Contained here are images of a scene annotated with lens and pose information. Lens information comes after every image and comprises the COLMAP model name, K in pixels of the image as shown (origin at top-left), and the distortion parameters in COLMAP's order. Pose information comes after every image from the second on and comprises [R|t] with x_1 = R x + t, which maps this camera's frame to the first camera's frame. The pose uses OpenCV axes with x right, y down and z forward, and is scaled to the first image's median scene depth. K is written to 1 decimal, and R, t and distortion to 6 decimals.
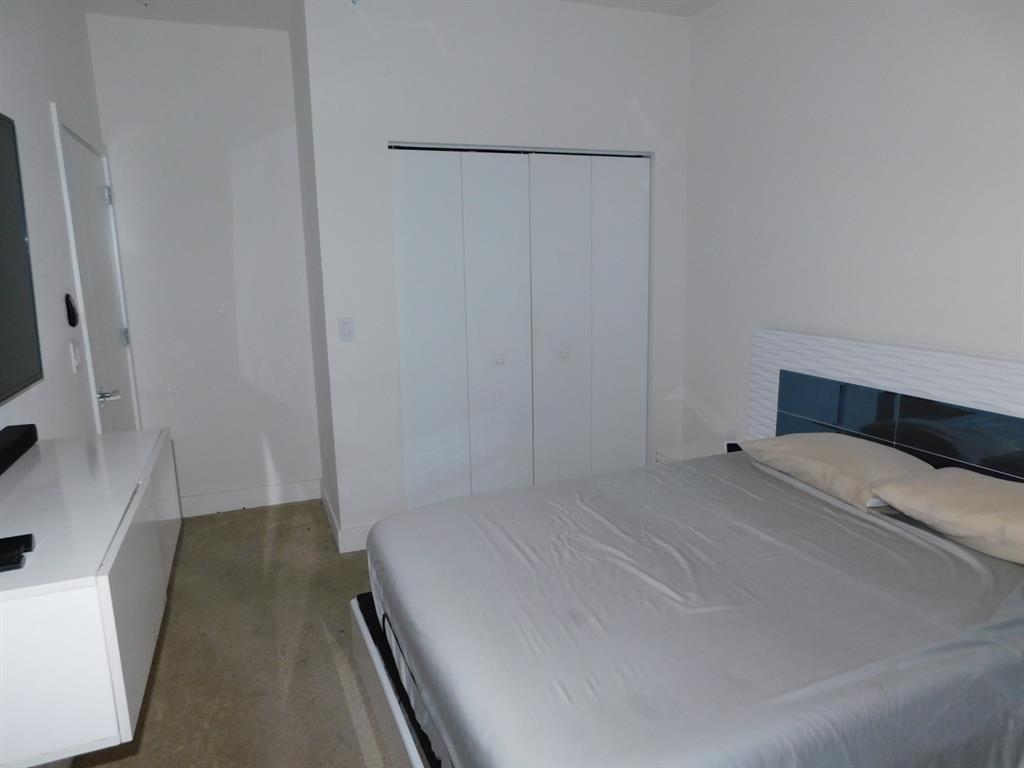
lens RADIAL K [[682.0, 0, 512.0], [0, 682.0, 384.0], [0, 0, 1]] dist [-0.063560, 0.060556]
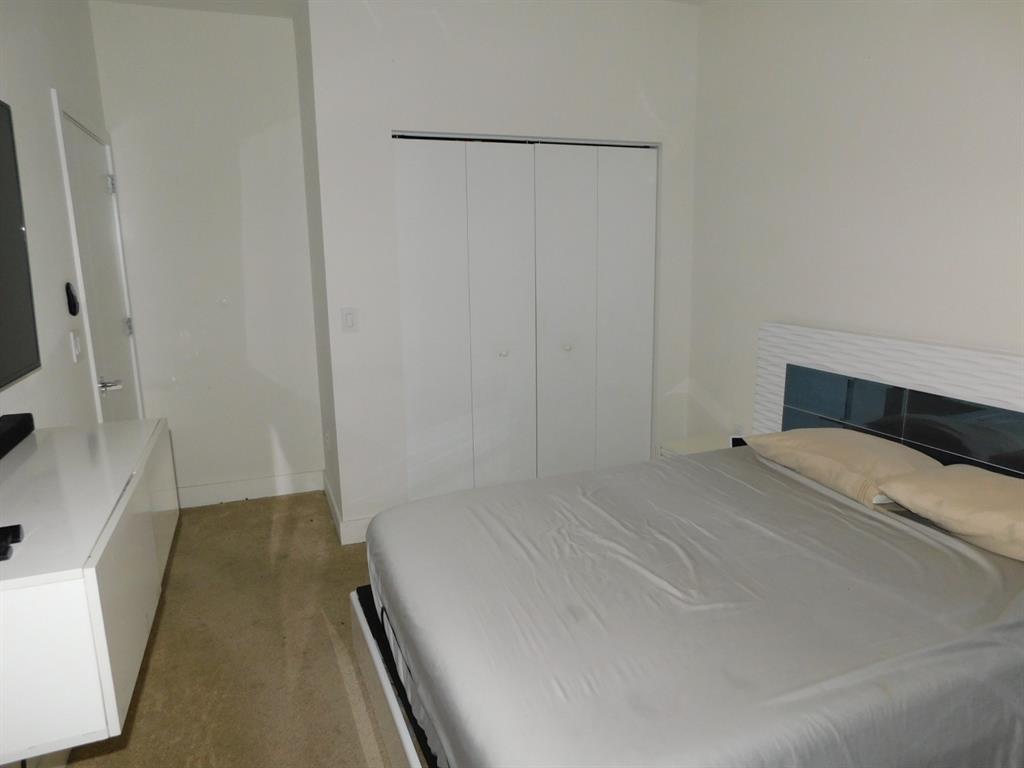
lens RADIAL K [[682.0, 0, 512.0], [0, 682.0, 384.0], [0, 0, 1]] dist [-0.063560, 0.060556]
pose [[0.999928, 0.007199, -0.009629, 0.007475], [-0.007094, 0.999915, 0.010923, 0.000647], [0.009706, -0.010854, 0.999894, 0.012796]]
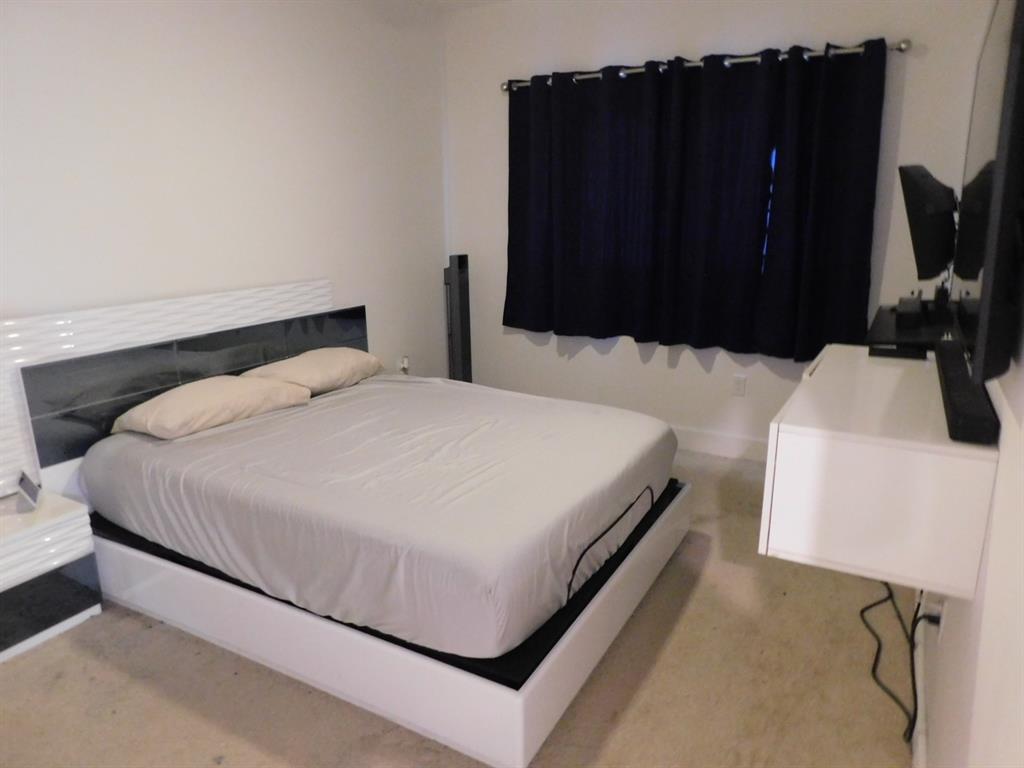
lens RADIAL K [[682.0, 0, 512.0], [0, 682.0, 384.0], [0, 0, 1]] dist [-0.063560, 0.060556]
pose [[-0.626400, -0.162063, 0.762469, -0.828463], [0.168325, 0.926949, 0.335309, -0.252170], [-0.761111, 0.338381, -0.553361, 1.494489]]
